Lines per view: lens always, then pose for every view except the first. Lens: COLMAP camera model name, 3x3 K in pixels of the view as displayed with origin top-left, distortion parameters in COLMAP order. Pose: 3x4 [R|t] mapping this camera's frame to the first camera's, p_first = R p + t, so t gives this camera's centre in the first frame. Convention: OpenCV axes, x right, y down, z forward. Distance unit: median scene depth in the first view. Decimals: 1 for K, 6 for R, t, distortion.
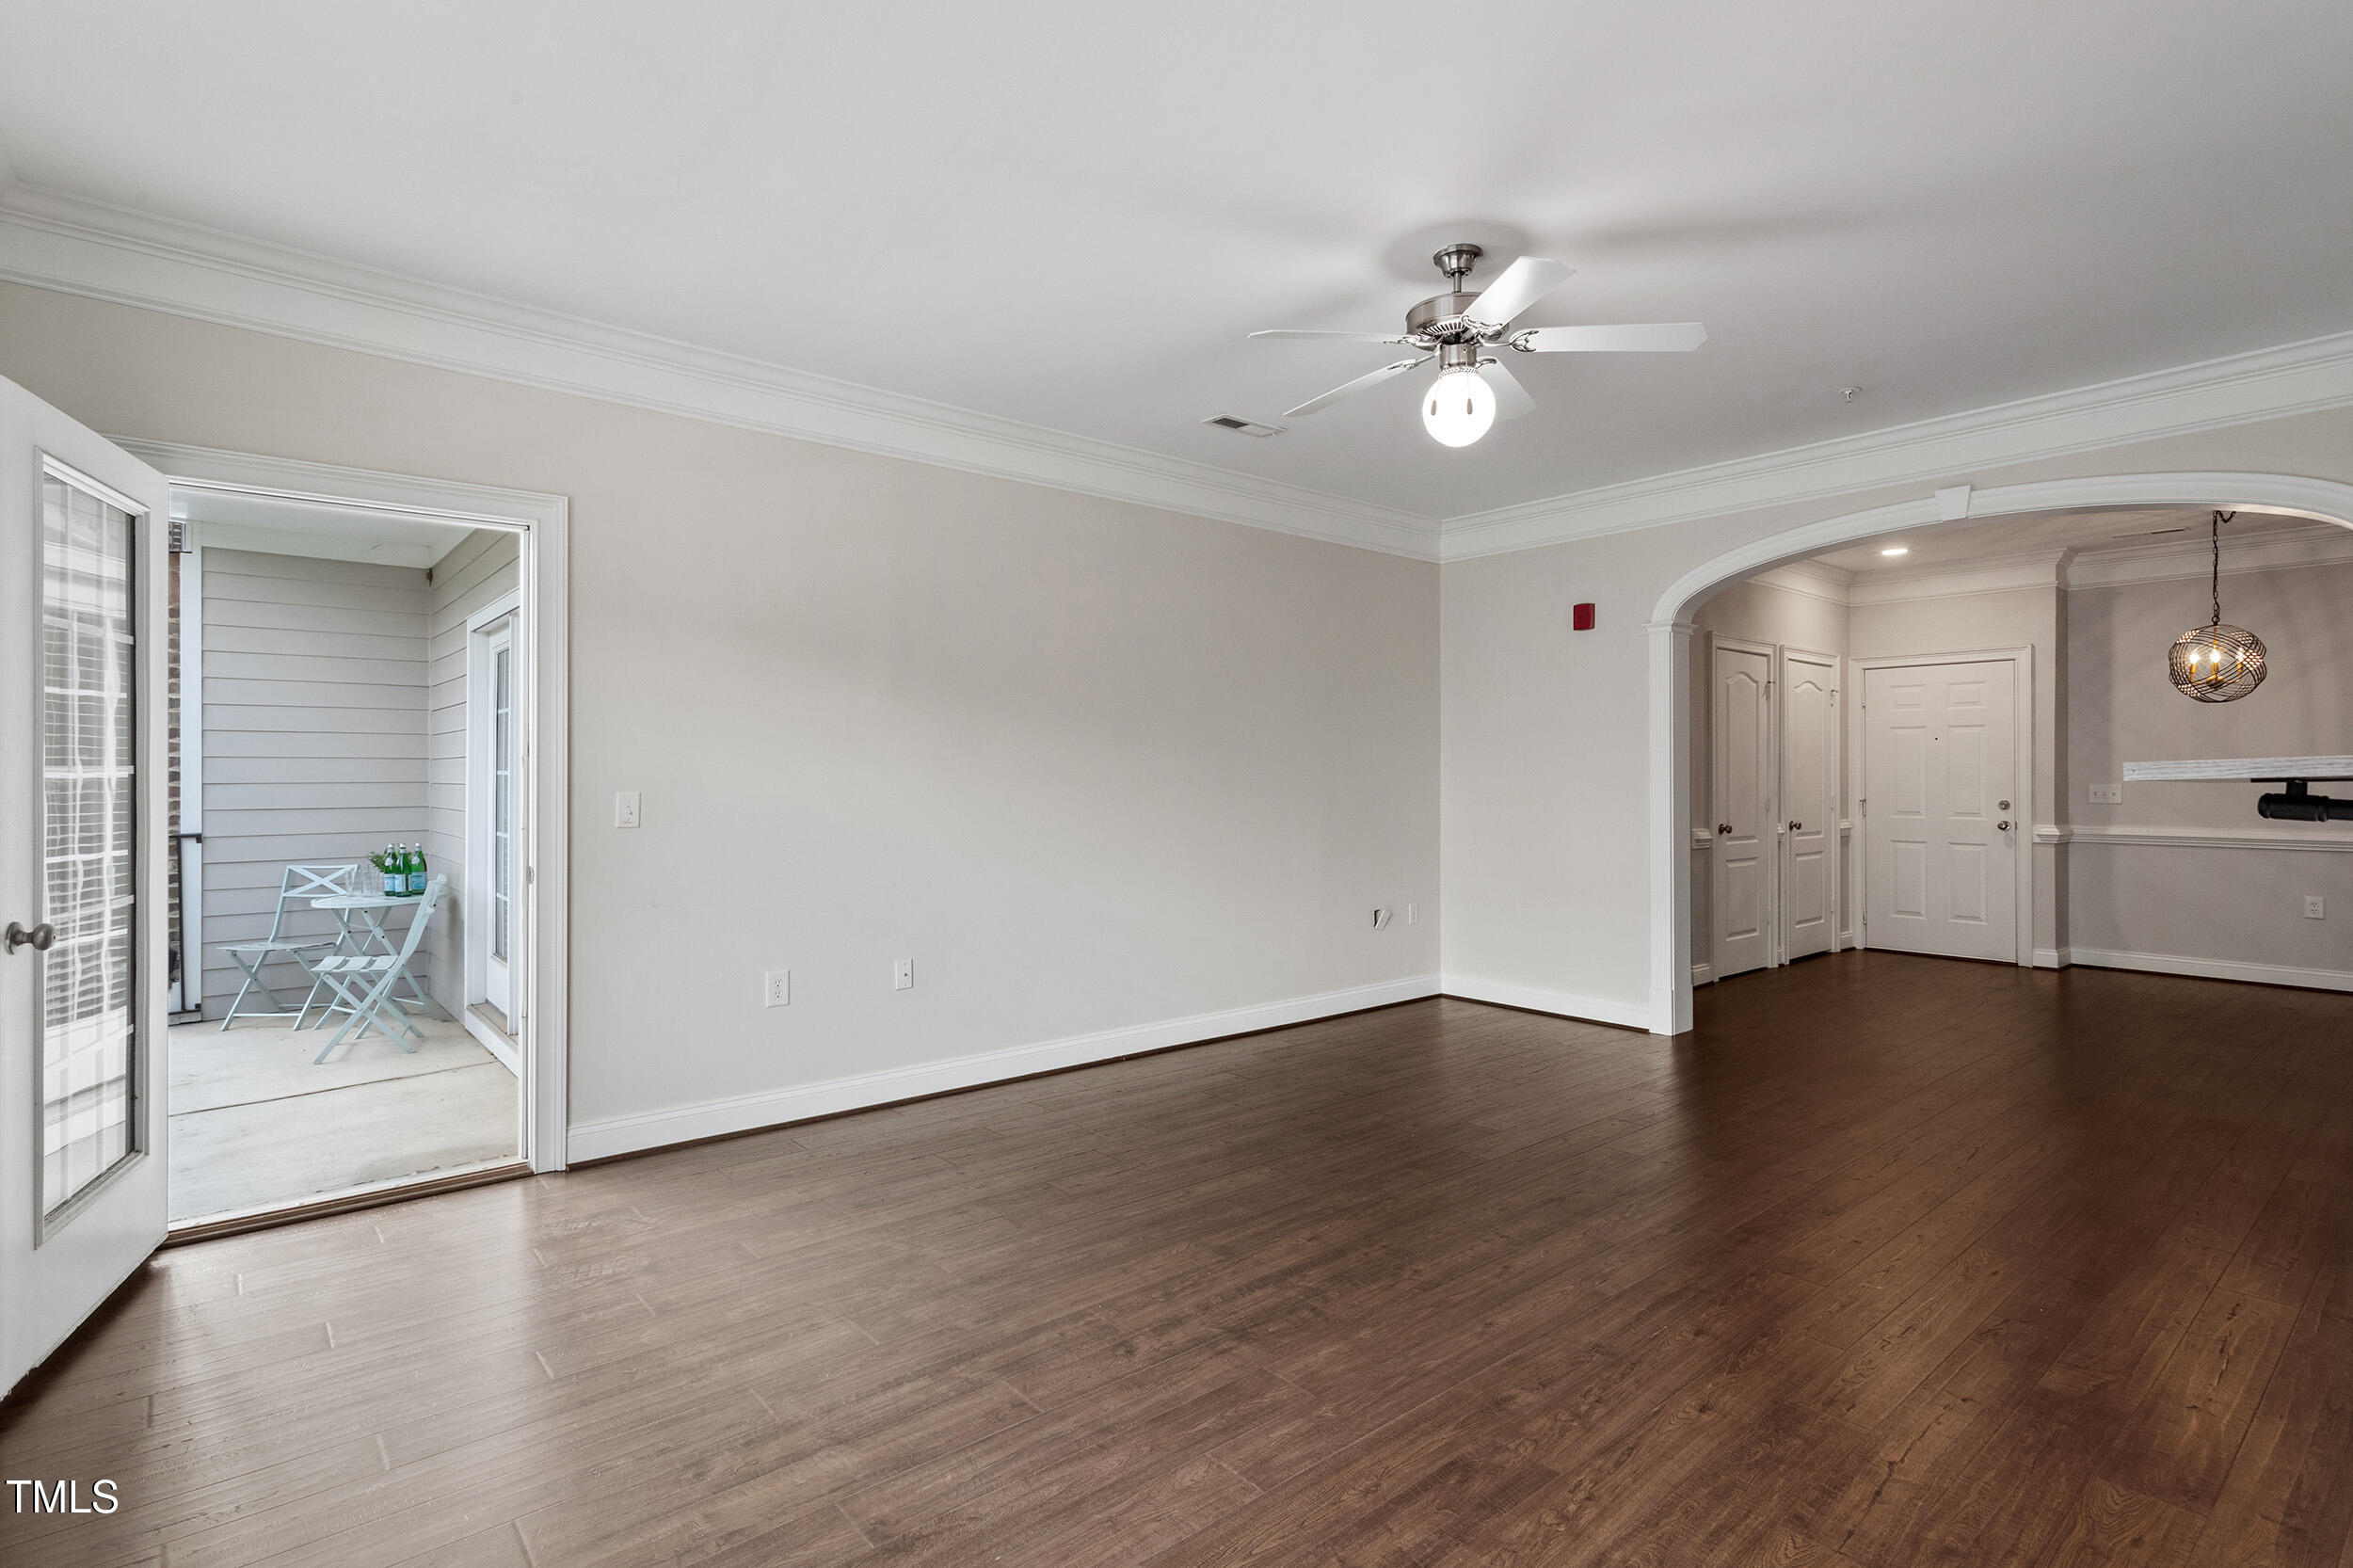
lens RADIAL K [[1139.6, 0, 1170.1], [0, 1139.6, 765.7], [0, 0, 1]] dist [-0.002654, -0.000641]
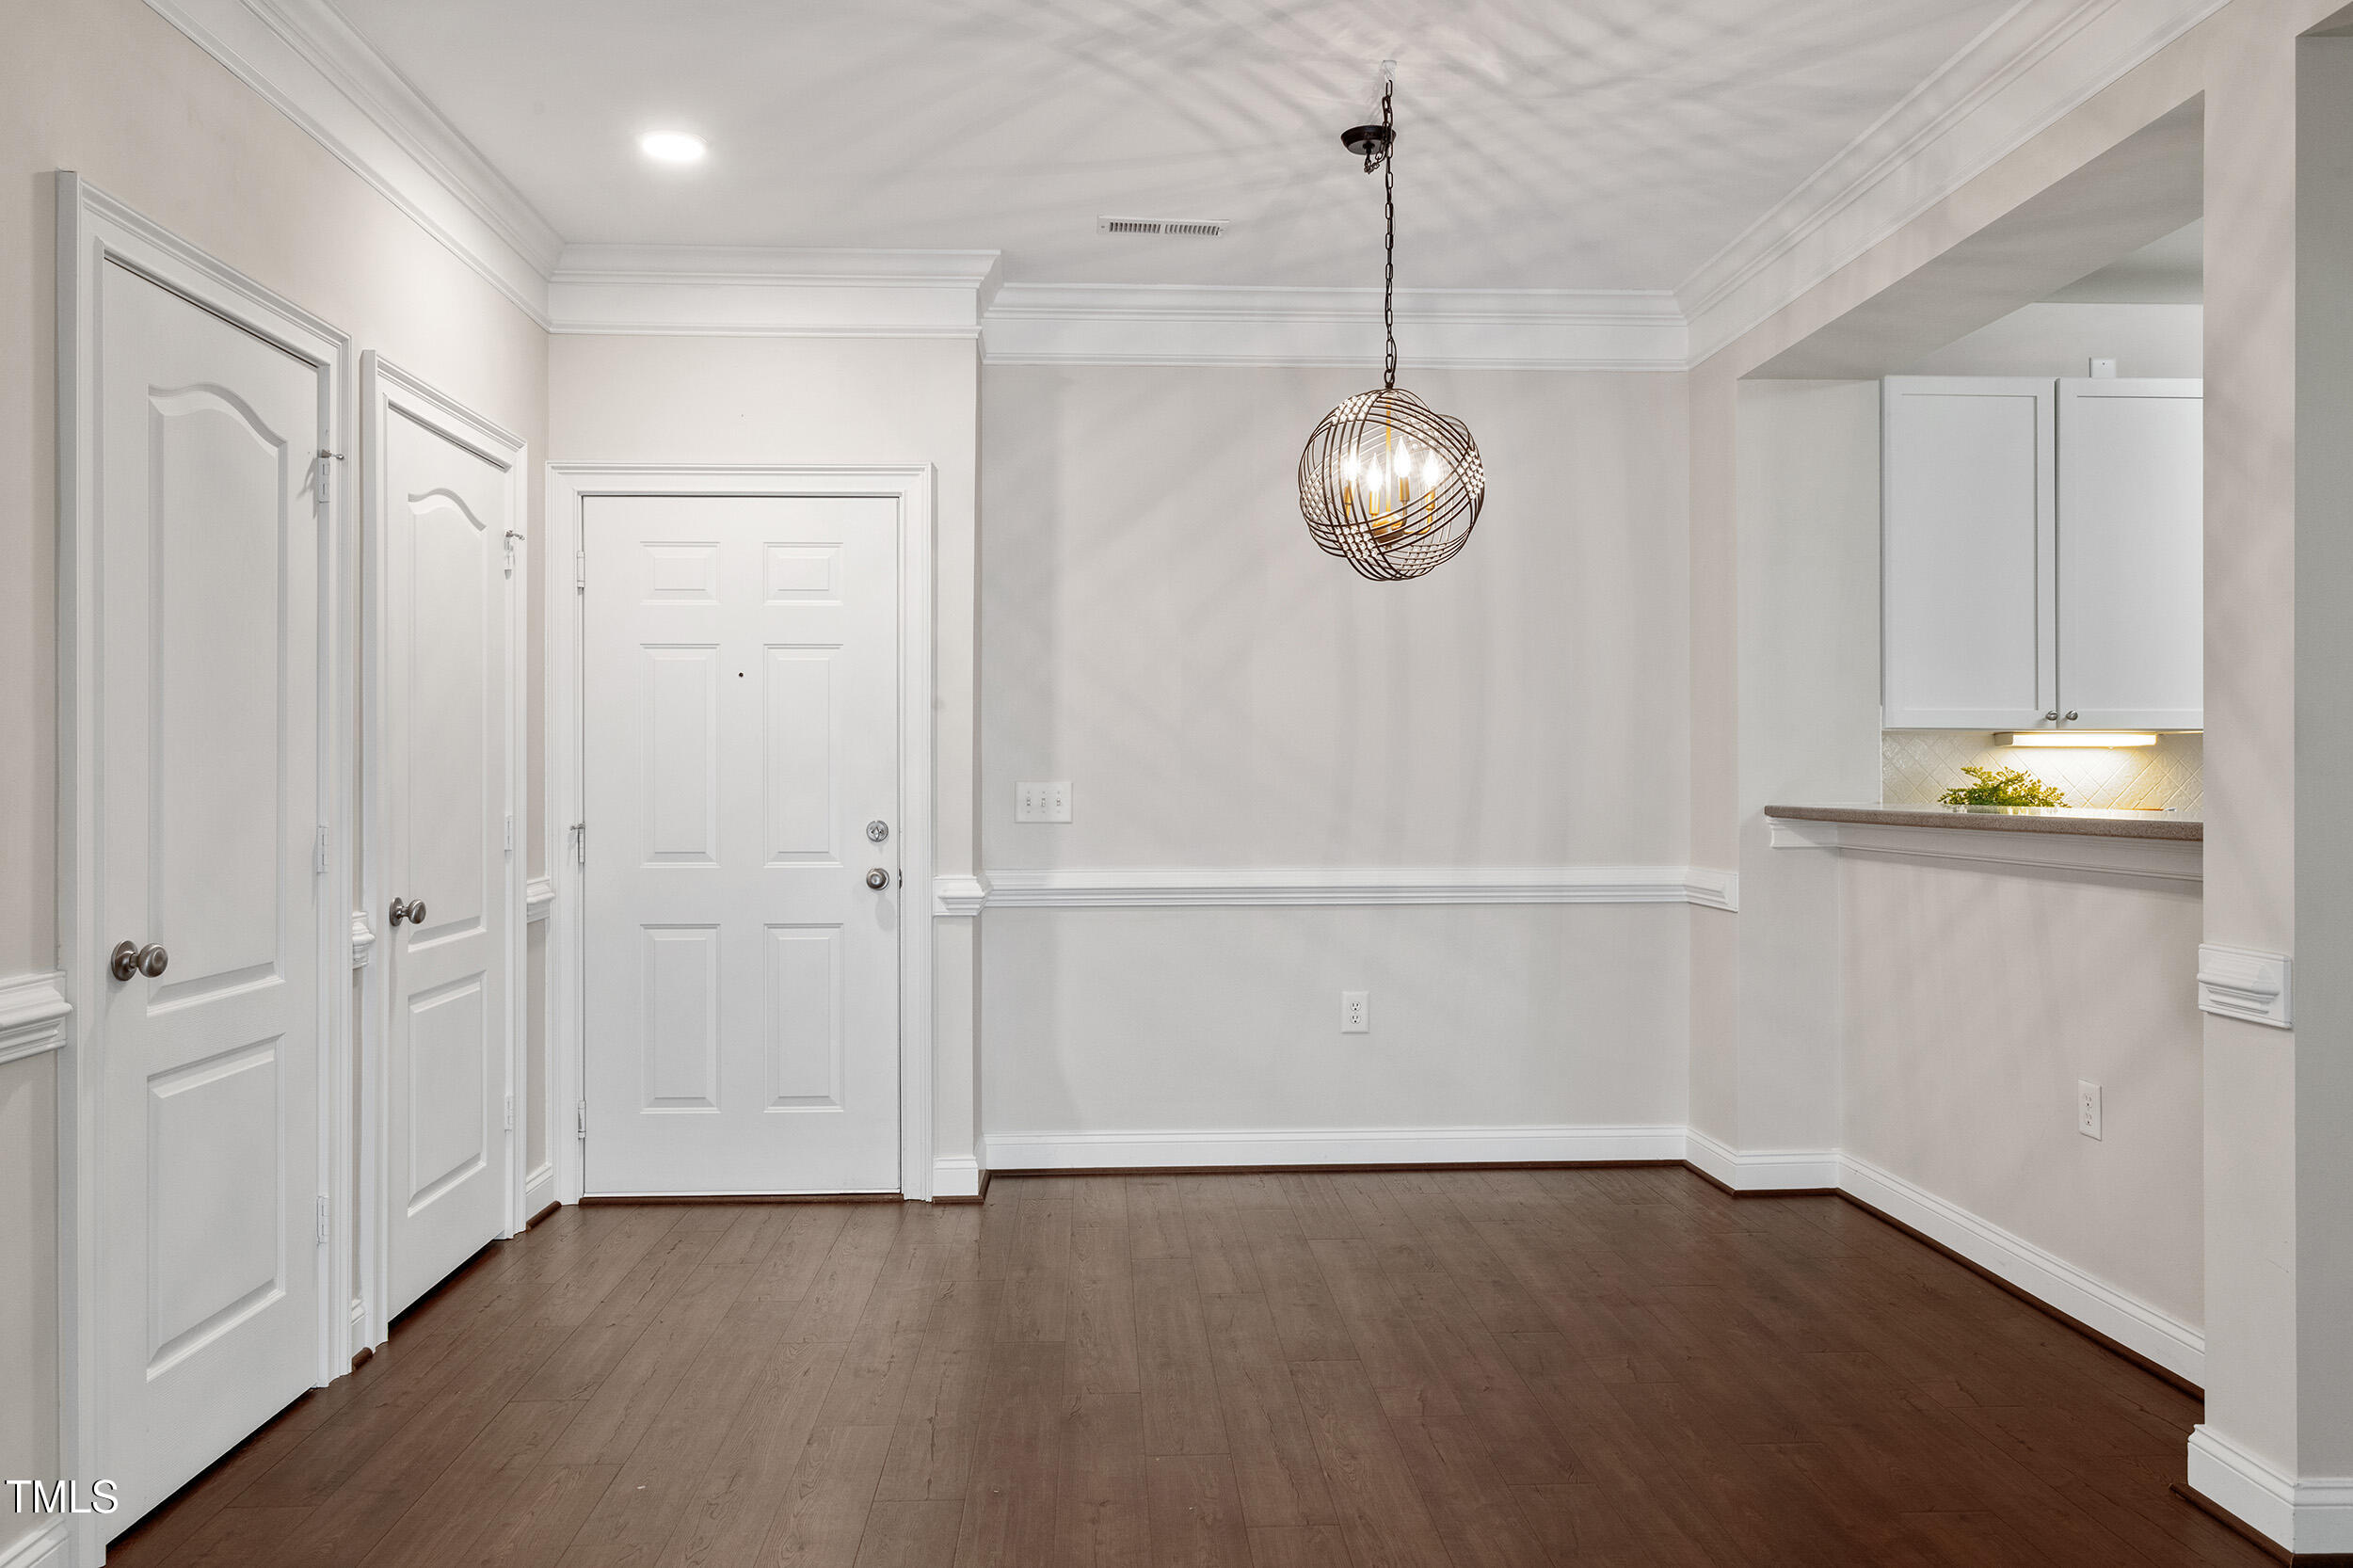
lens RADIAL K [[1698.0, 0, 1174.2], [0, 1698.0, 769.6], [0, 0, 1]] dist [0.003068, 0.002257]
pose [[0.612106, -0.000271, 0.790775, 0.297761], [-0.005256, 0.999976, 0.004412, 0.007866], [-0.790758, -0.006857, 0.612090, 0.526457]]
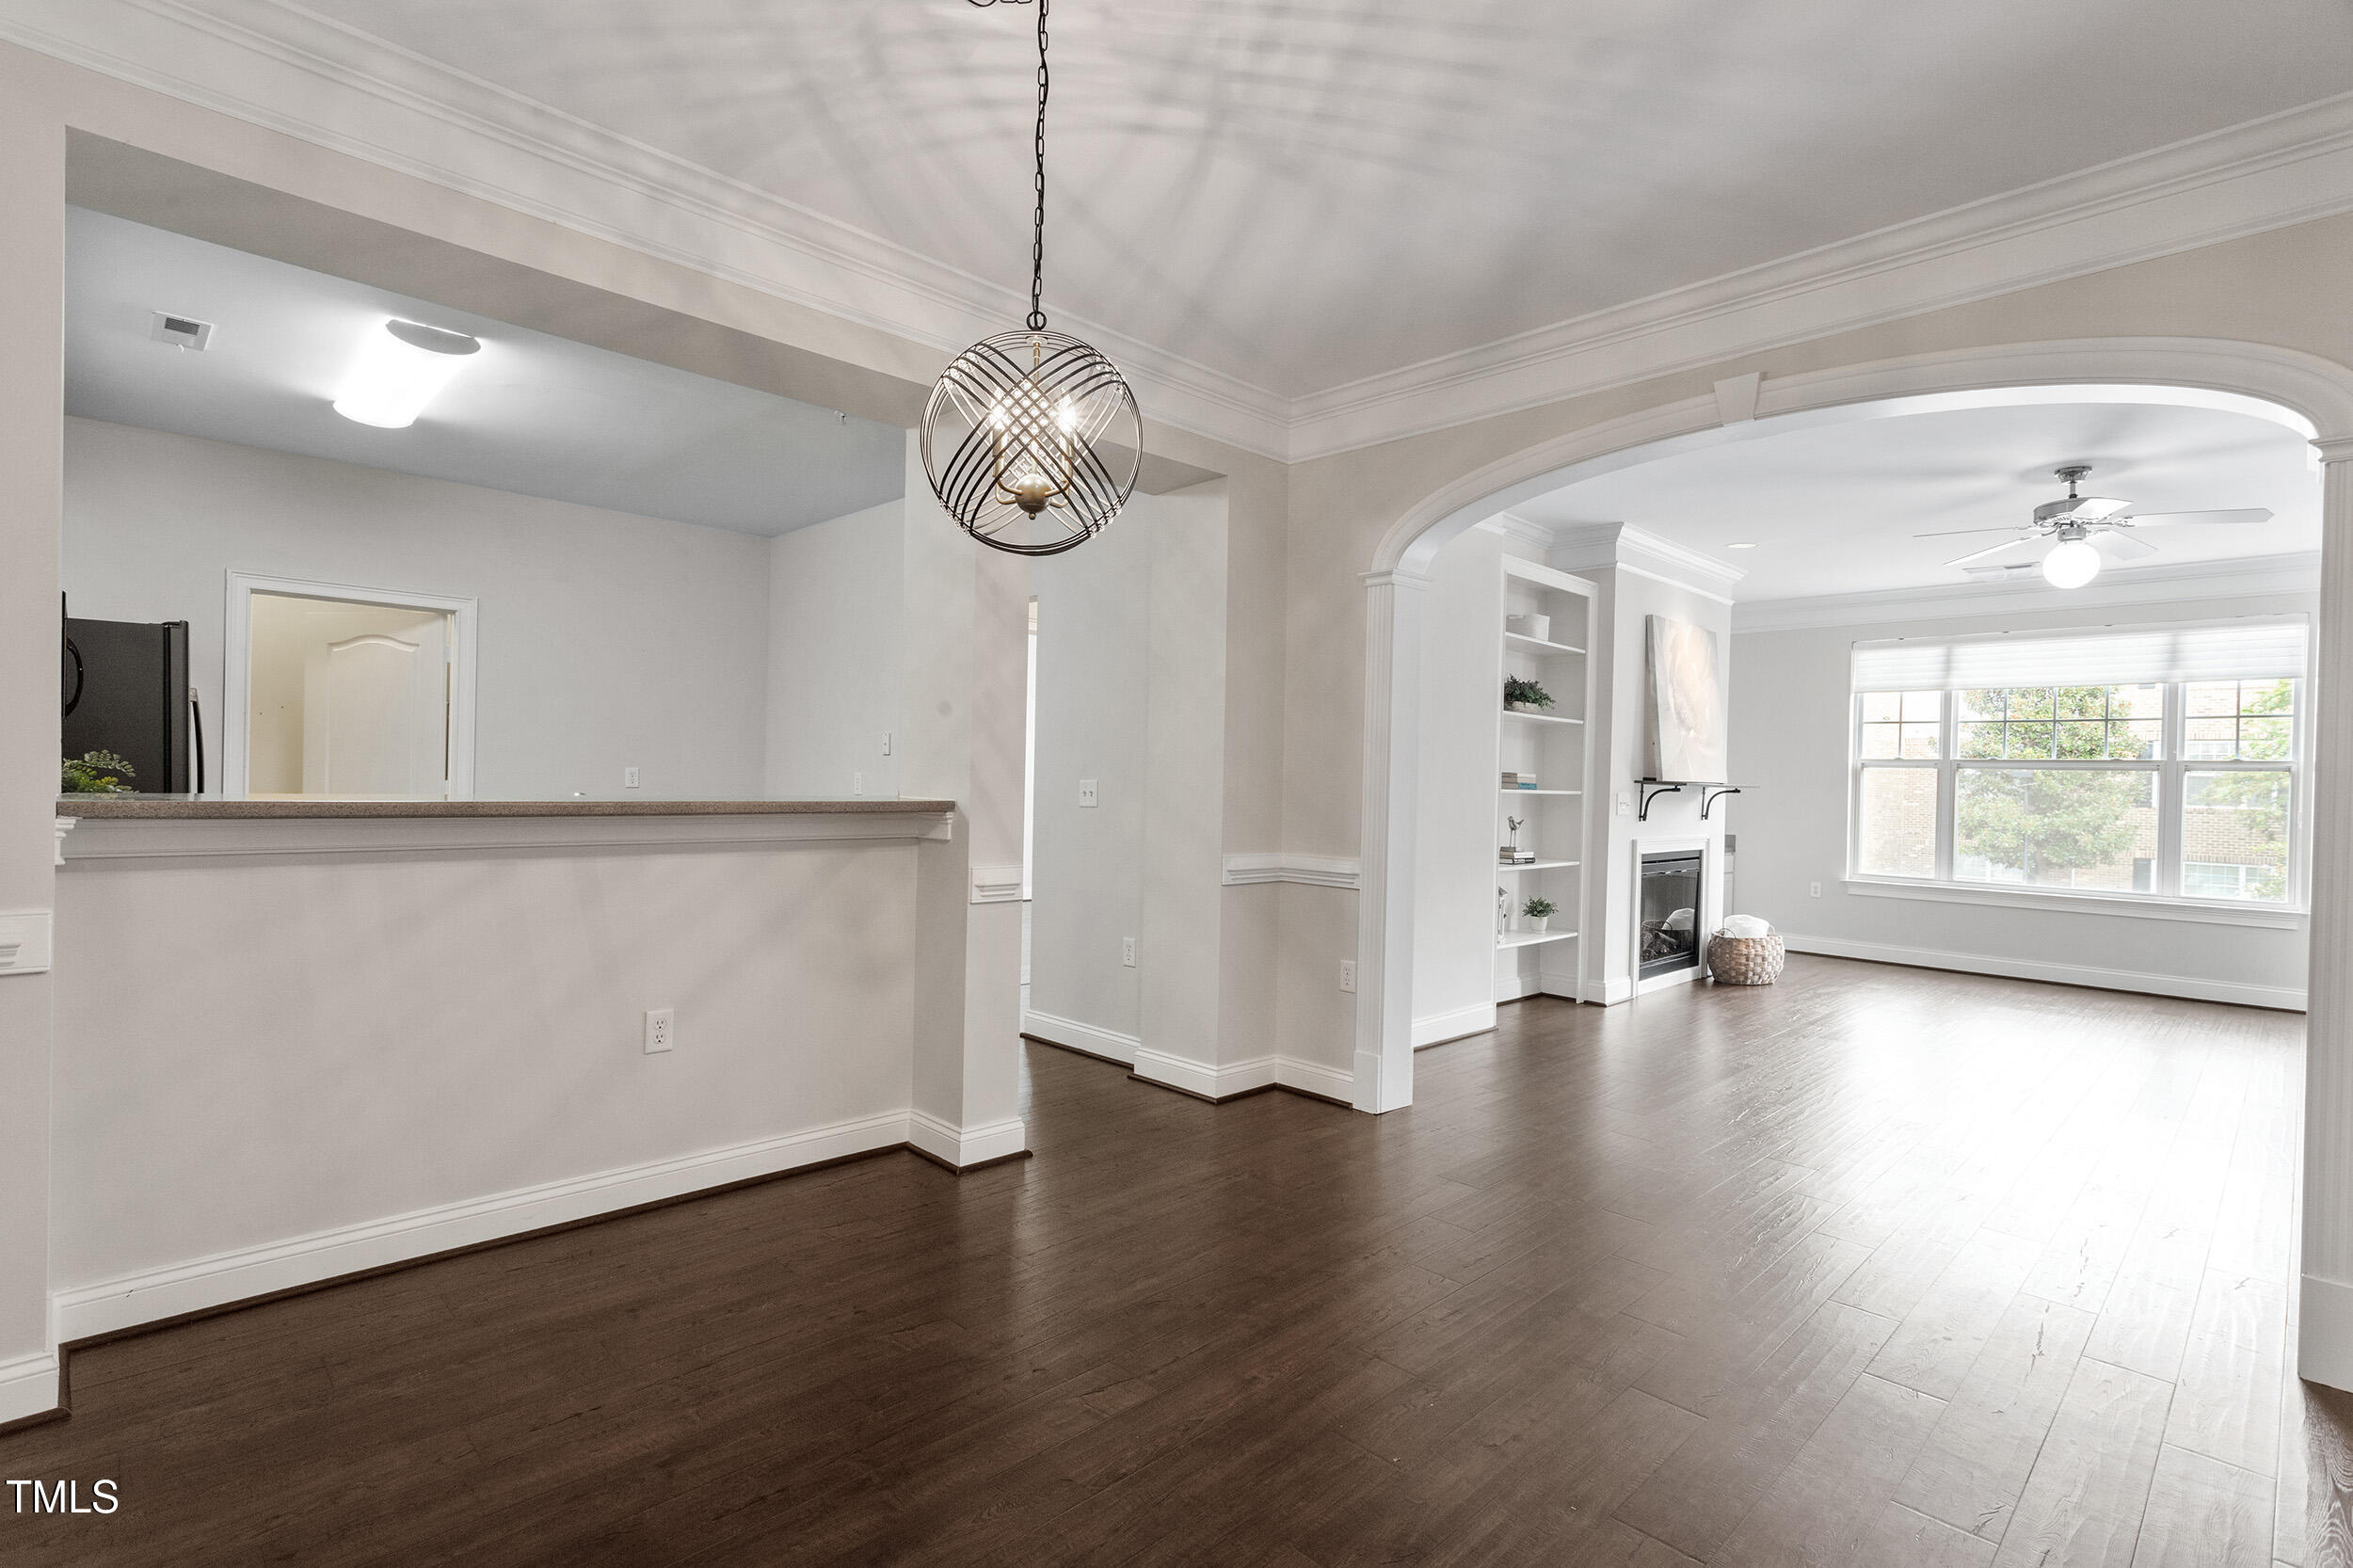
lens RADIAL K [[1139.6, 0, 1163.2], [0, 1139.6, 783.5], [0, 0, 1]] dist [-0.002654, -0.000641]
pose [[-0.996916, -0.021115, -0.075579, 0.828507], [-0.020764, 0.999770, -0.005429, 0.016725], [0.075676, -0.003843, -0.997125, 1.219000]]
